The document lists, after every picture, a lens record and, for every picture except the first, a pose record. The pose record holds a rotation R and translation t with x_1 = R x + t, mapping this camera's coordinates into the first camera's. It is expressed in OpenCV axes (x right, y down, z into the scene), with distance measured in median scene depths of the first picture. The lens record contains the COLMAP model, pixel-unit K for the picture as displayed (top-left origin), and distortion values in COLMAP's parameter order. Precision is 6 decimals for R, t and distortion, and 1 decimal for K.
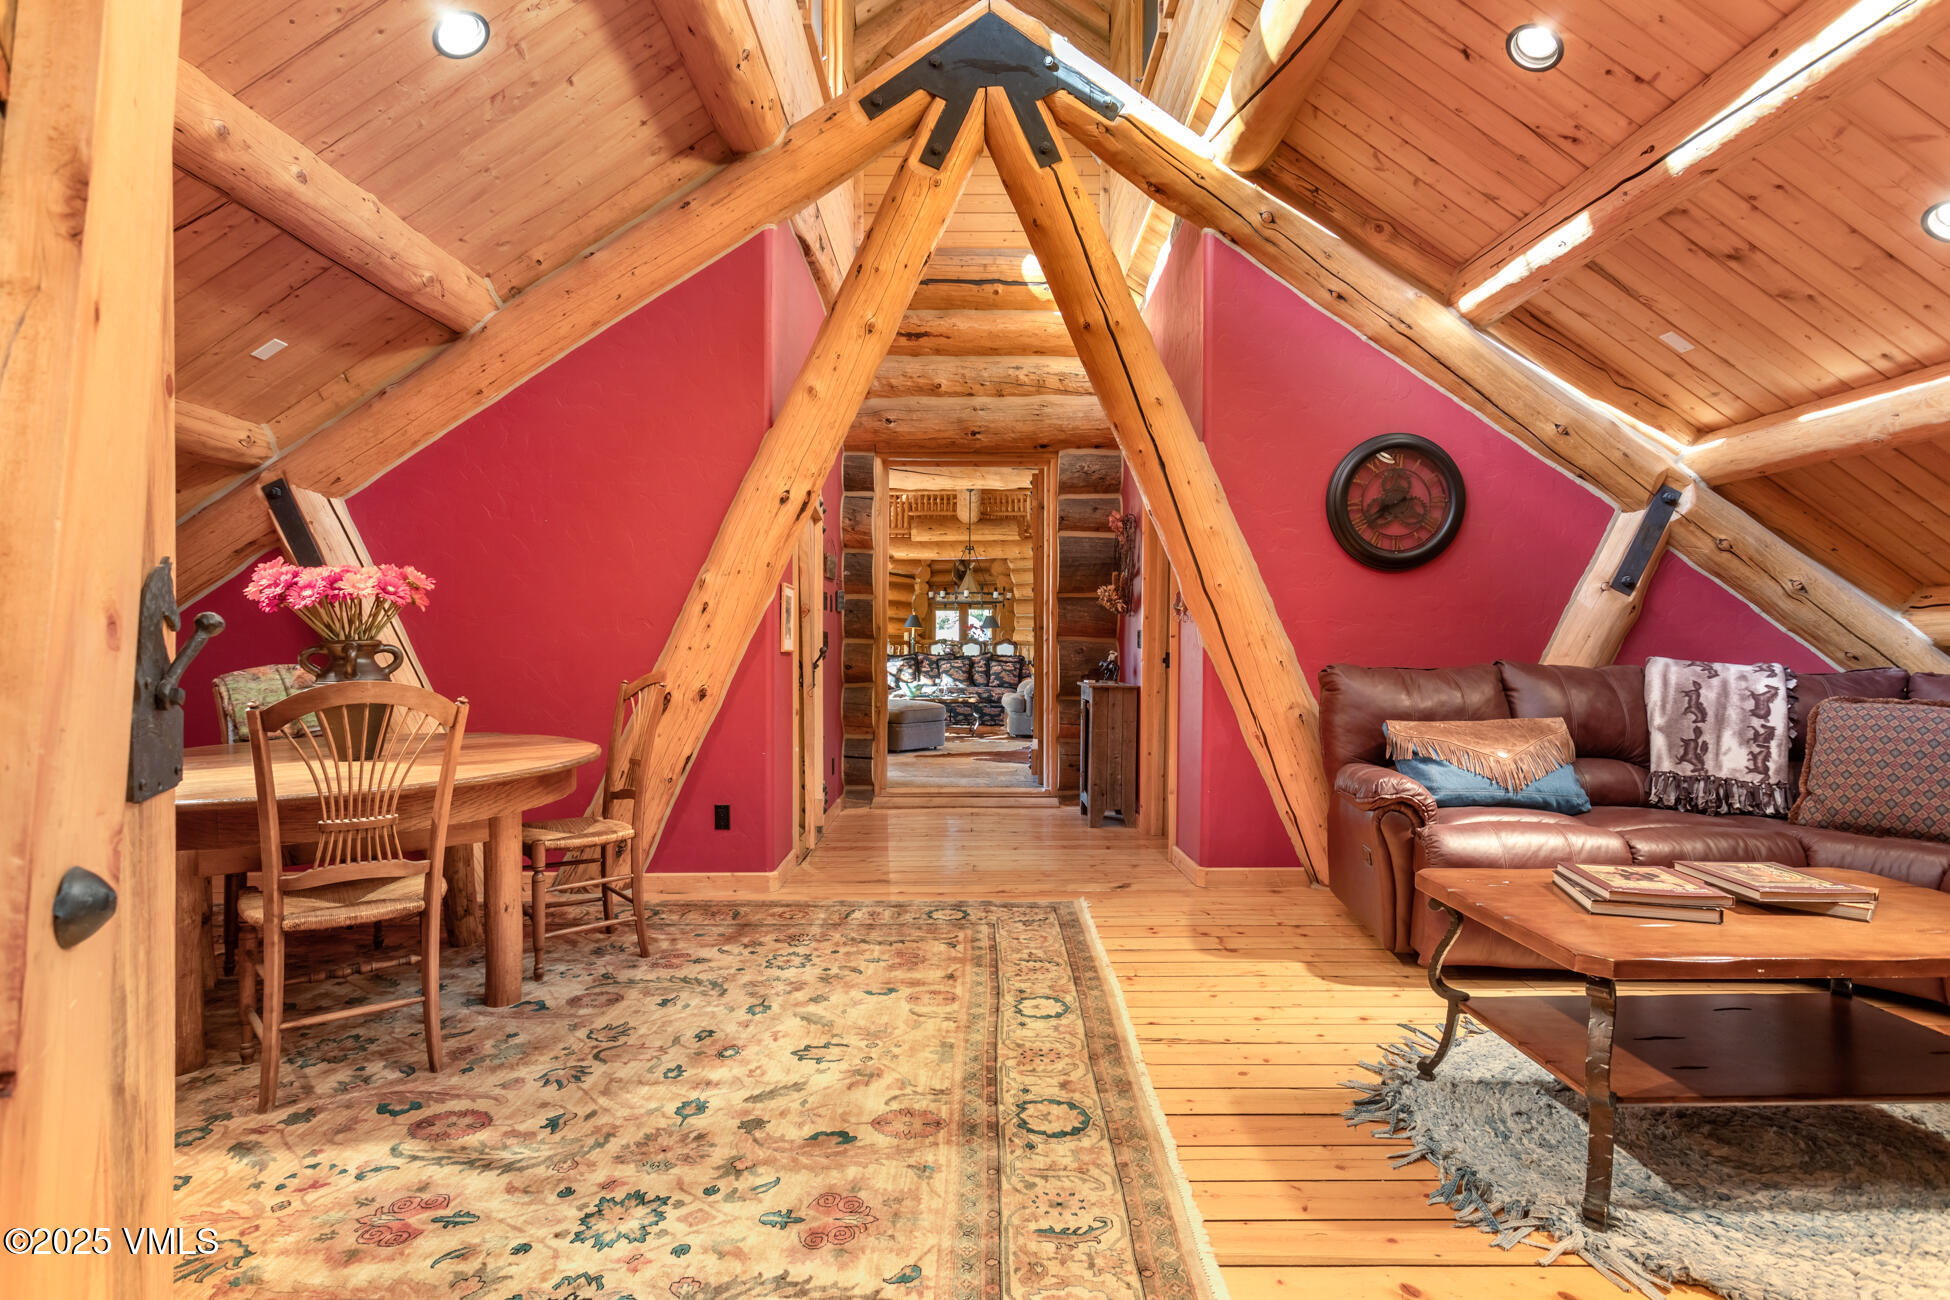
lens RADIAL K [[923.4, 0, 974.4], [0, 923.4, 647.8], [0, 0, 1]] dist [0.001008, -0.000569]
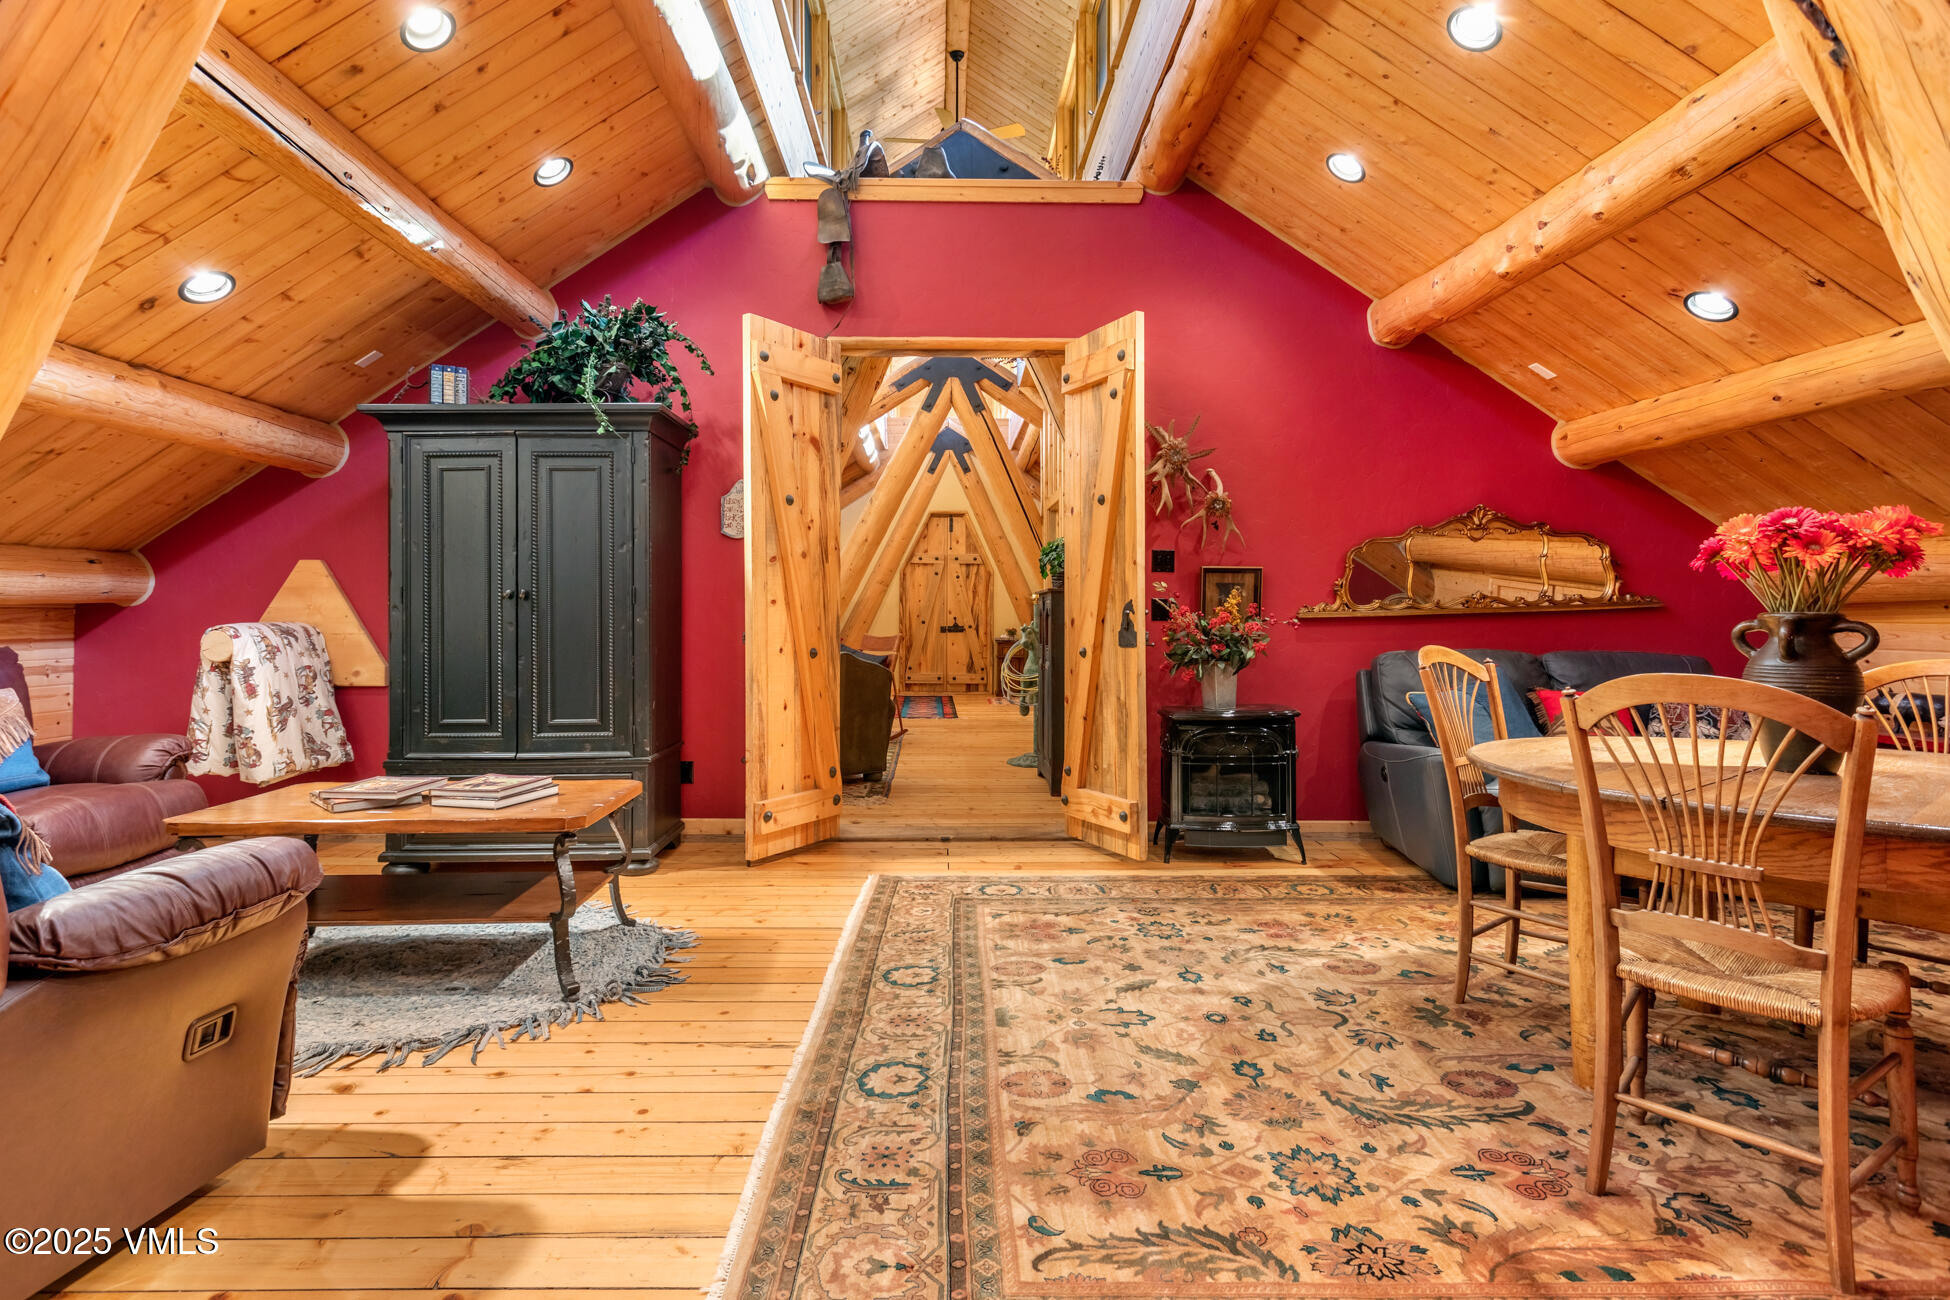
lens RADIAL K [[923.4, 0, 966.7], [0, 923.4, 636.8], [0, 0, 1]] dist [0.001008, -0.000569]
pose [[-0.999656, -0.003914, -0.025938, 0.035439], [-0.004488, 0.999745, 0.022135, -0.002329], [0.025845, 0.022244, -0.999418, 1.923118]]
